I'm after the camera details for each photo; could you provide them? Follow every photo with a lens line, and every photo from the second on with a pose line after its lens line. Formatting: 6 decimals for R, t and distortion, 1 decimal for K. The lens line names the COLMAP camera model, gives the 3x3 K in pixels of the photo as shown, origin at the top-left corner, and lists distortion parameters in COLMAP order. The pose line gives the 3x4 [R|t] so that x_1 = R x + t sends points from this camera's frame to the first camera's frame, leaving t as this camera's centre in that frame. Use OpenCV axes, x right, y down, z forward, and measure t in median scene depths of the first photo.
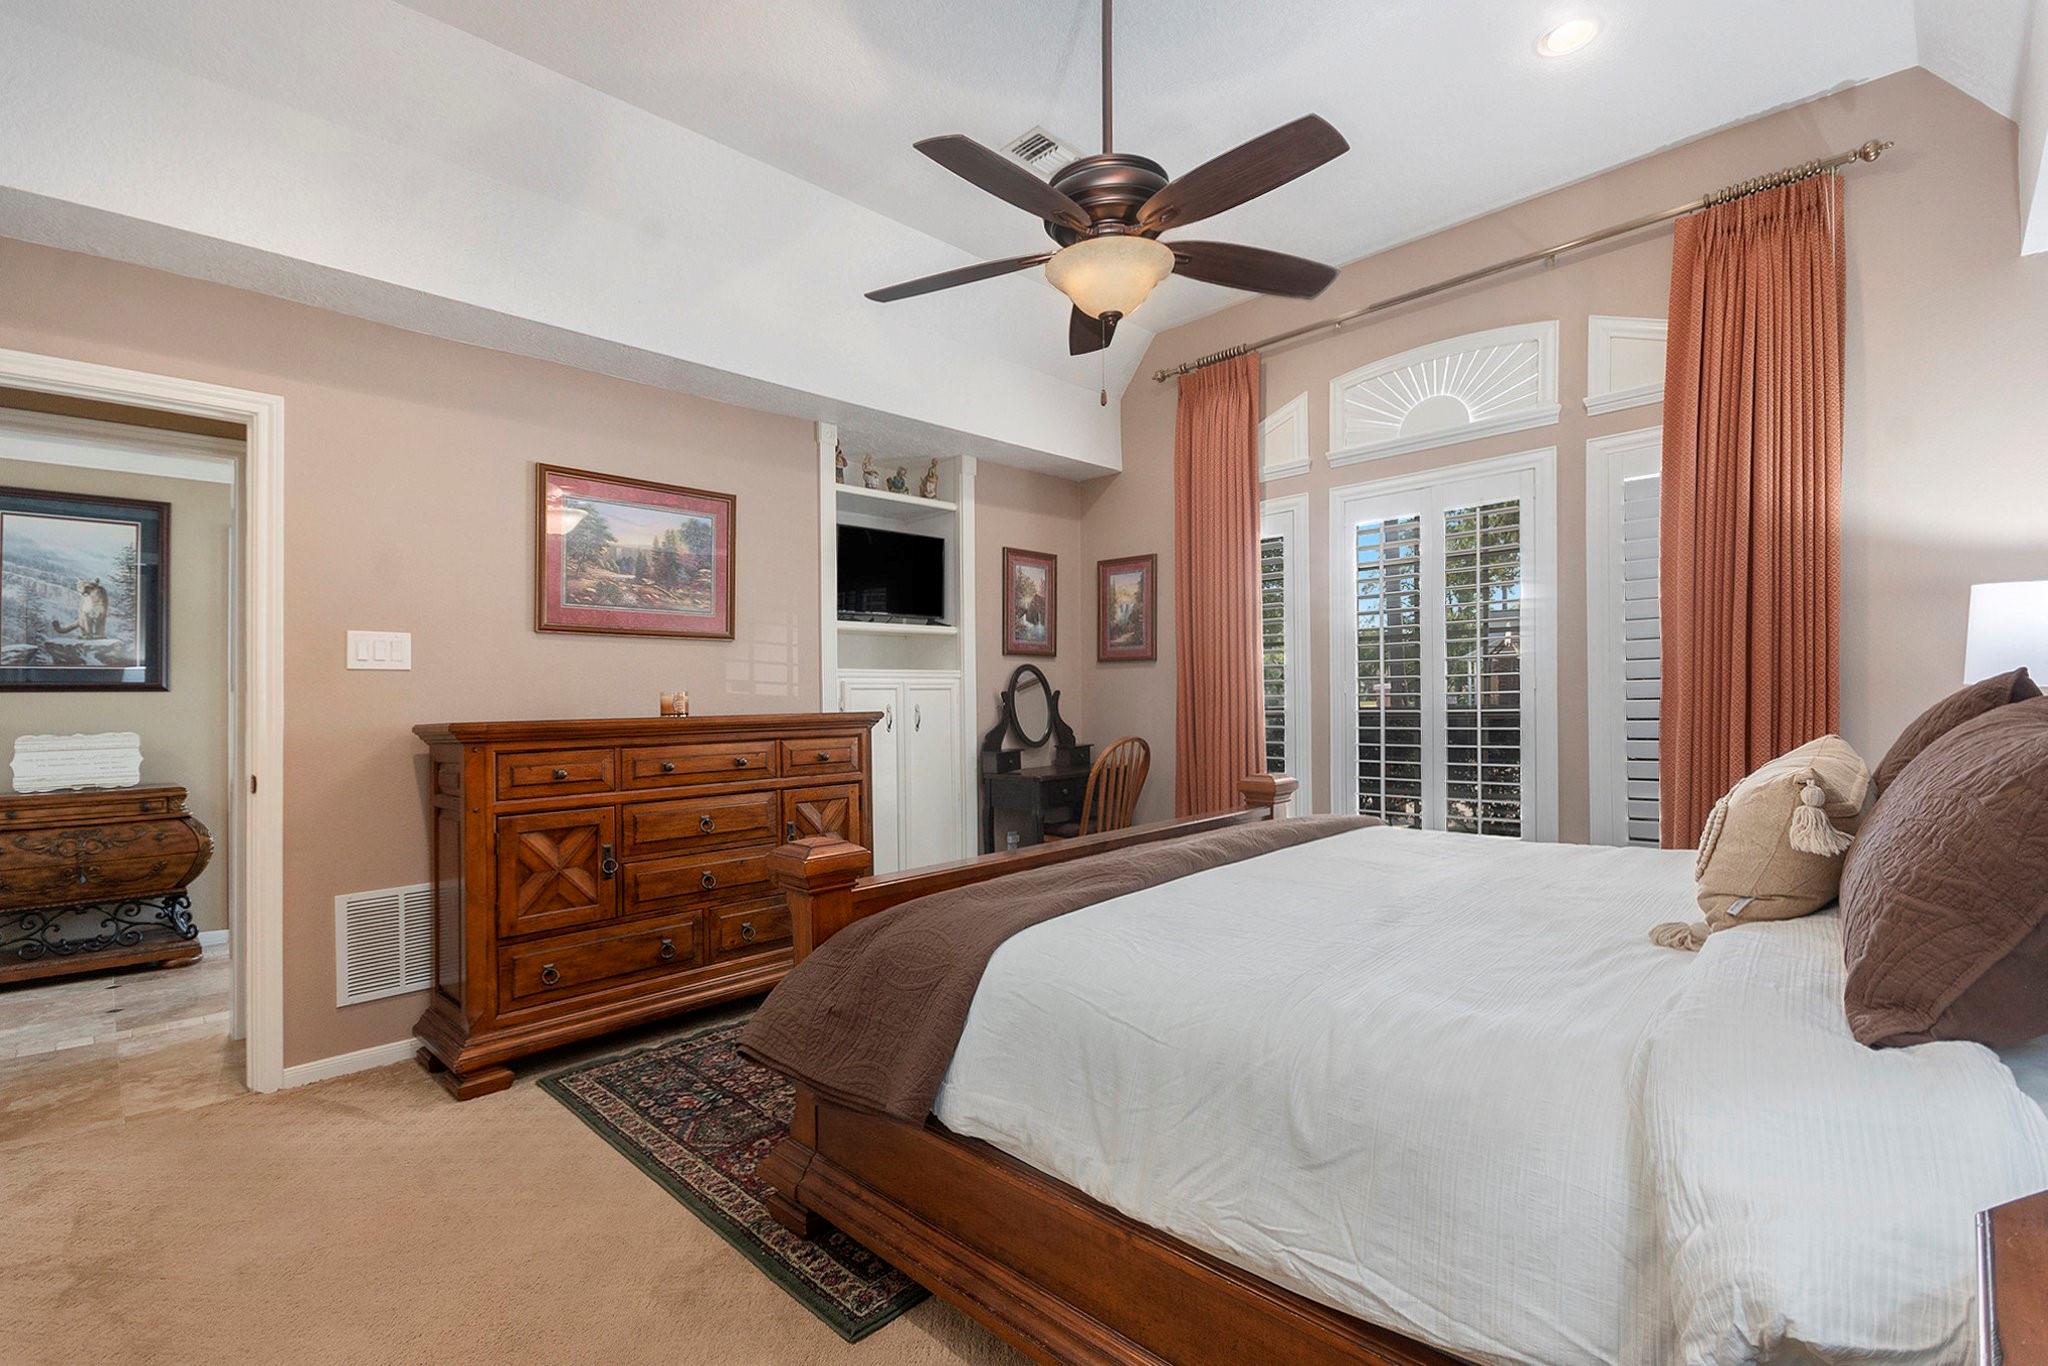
lens RADIAL K [[907.2, 0, 1019.4], [0, 907.2, 687.5], [0, 0, 1]] dist [-0.003271, 0.000107]
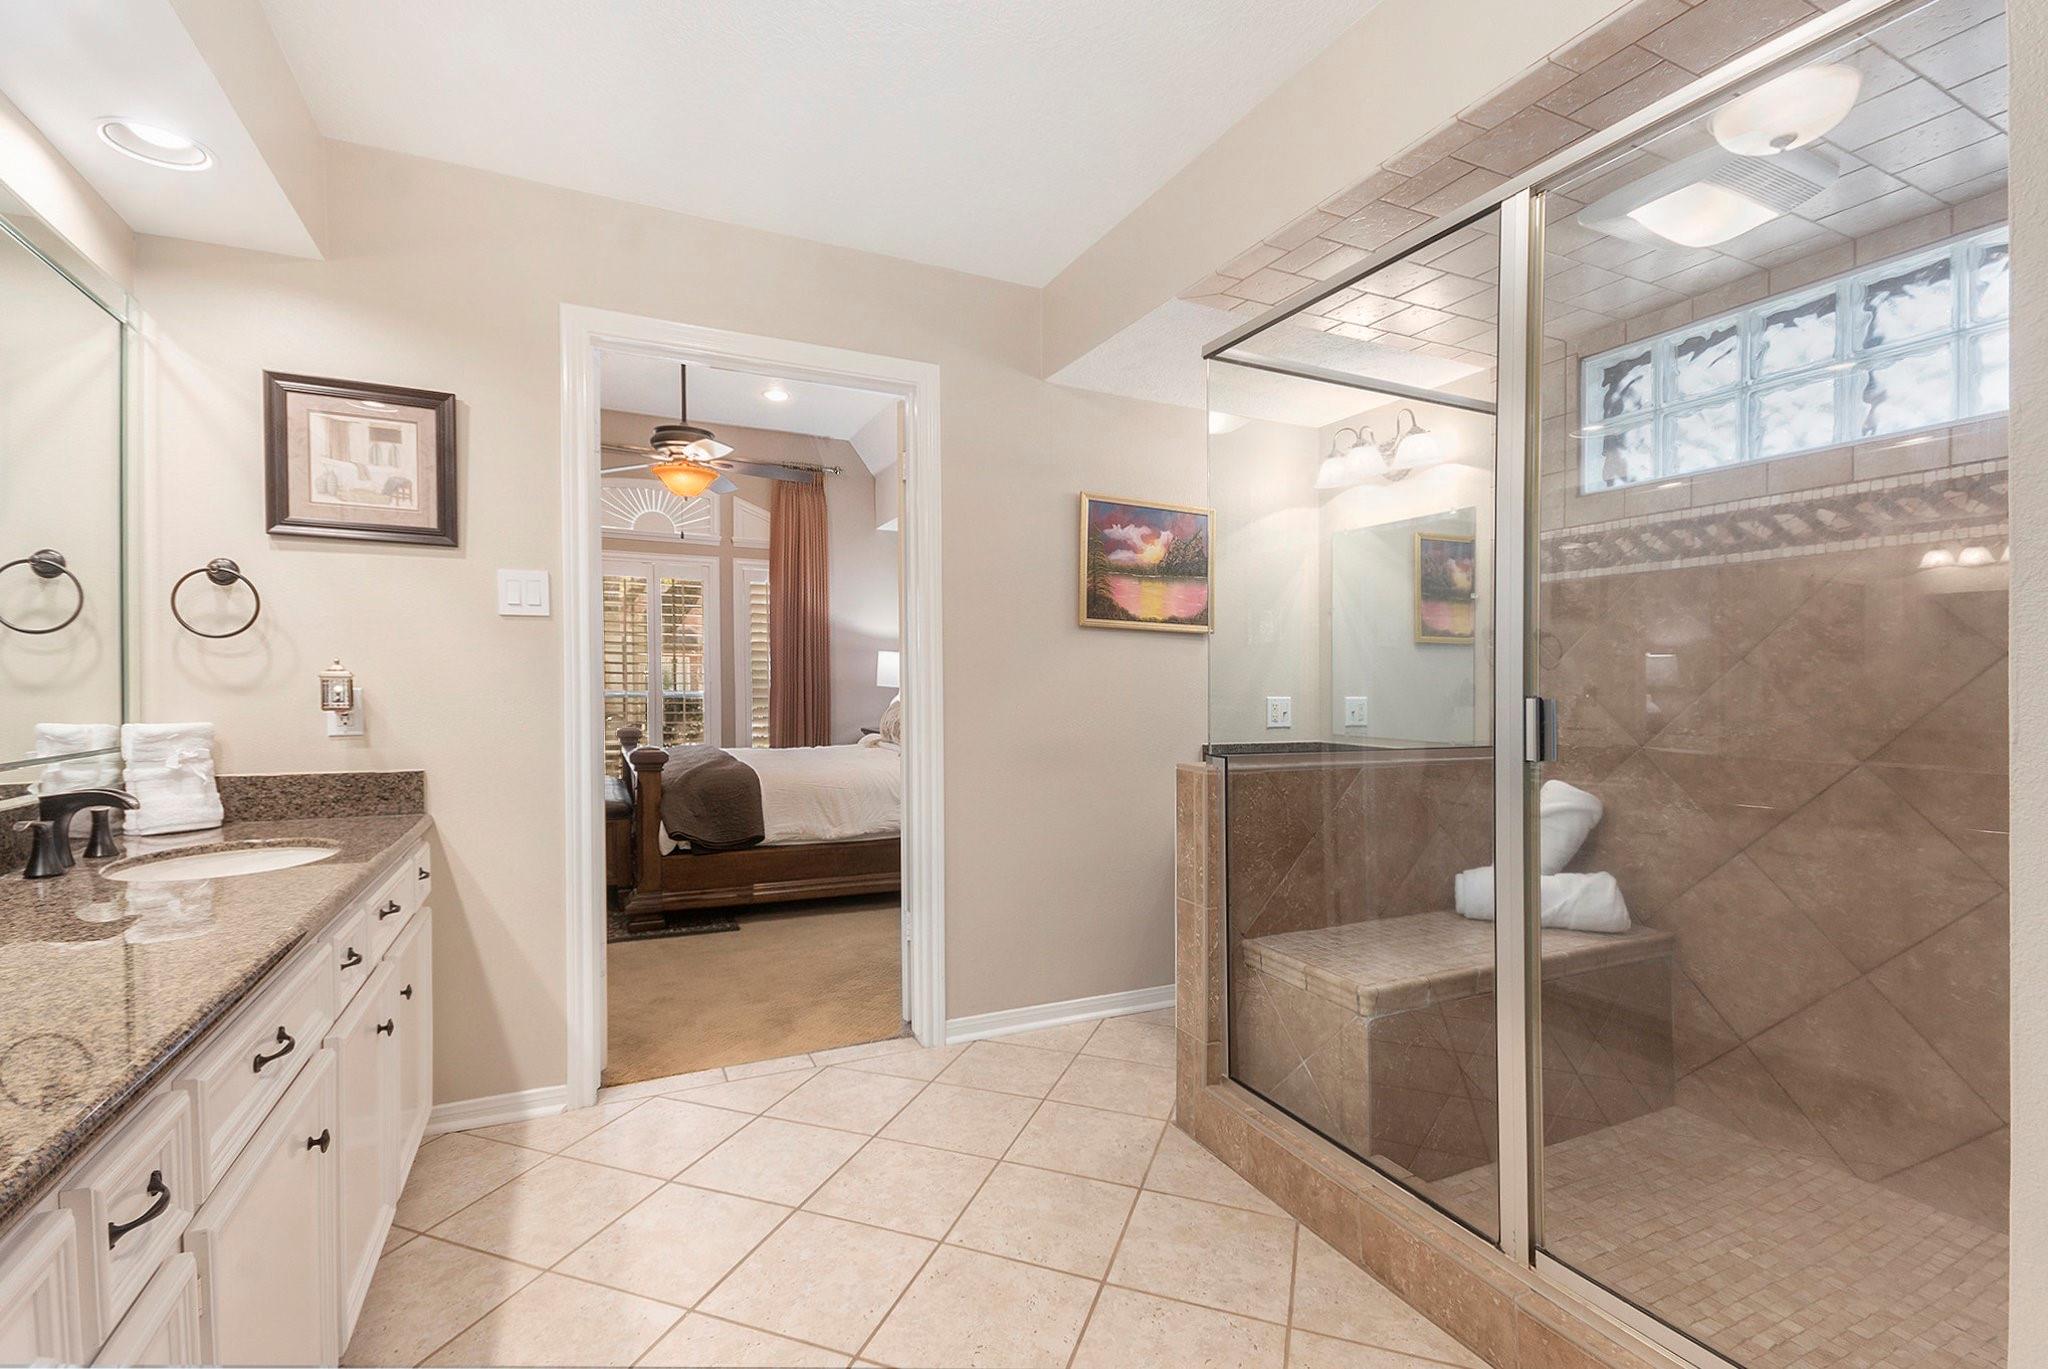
lens RADIAL K [[907.2, 0, 1019.4], [0, 907.2, 689.0], [0, 0, 1]] dist [-0.003271, 0.000107]
pose [[0.322039, 0.014152, 0.946621, -1.074045], [-0.026330, 0.999635, -0.005987, 0.013515], [-0.946360, -0.022997, 0.322294, -0.258905]]
